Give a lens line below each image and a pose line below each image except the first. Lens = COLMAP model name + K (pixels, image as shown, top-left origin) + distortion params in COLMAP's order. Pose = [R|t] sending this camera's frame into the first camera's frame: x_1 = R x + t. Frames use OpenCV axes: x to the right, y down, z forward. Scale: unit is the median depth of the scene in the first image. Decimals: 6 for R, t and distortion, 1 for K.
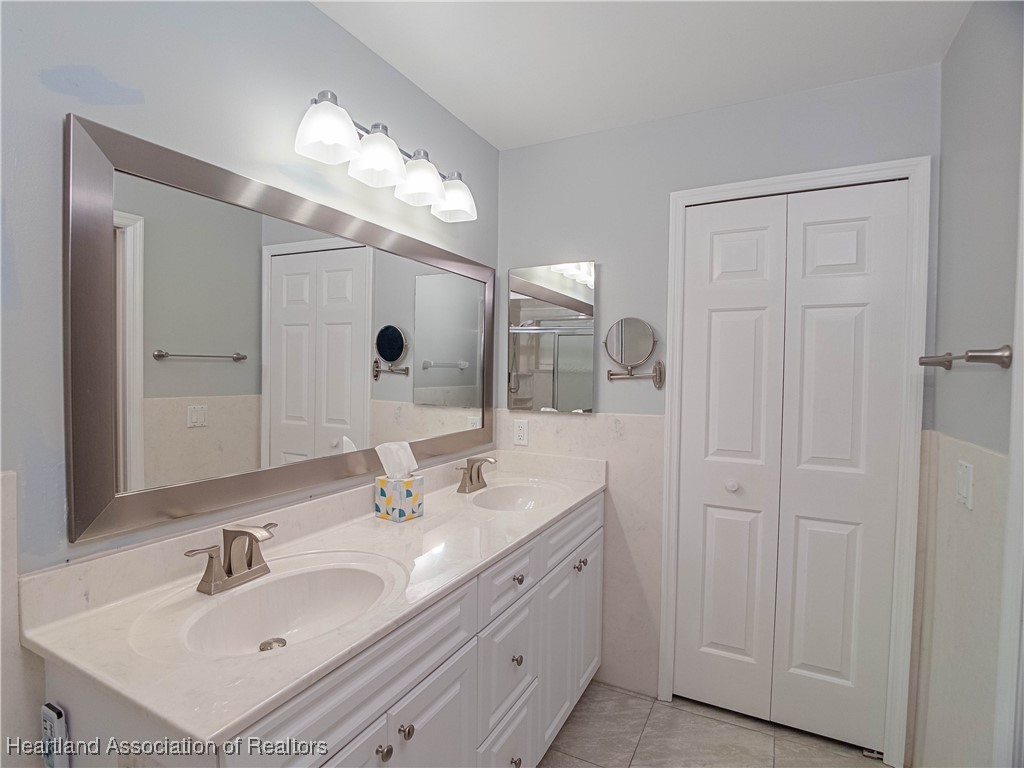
lens RADIAL K [[517.3, 0, 516.7], [0, 517.3, 386.0], [0, 0, 1]] dist [-0.024210, 0.000214]
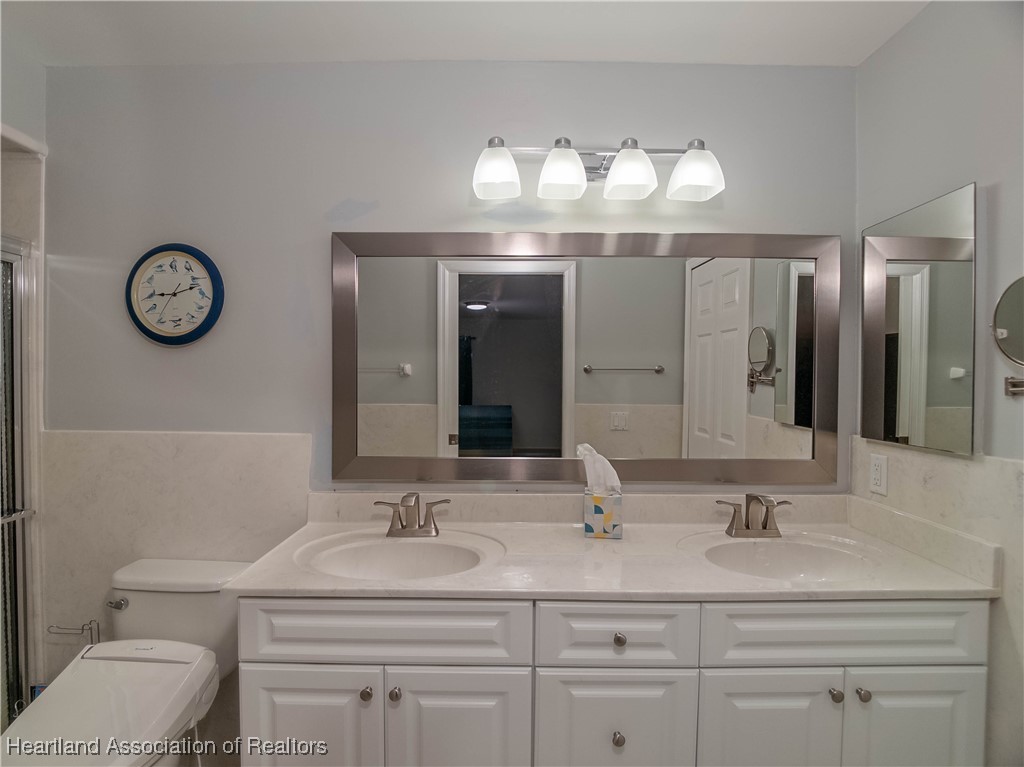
lens RADIAL K [[517.3, 0, 486.7], [0, 517.3, 386.1], [0, 0, 1]] dist [-0.024210, 0.000214]
pose [[0.444063, 0.003300, -0.895989, 0.405411], [-0.025143, 0.999645, -0.008780, -0.004390], [0.895643, 0.026427, 0.443989, 0.288514]]
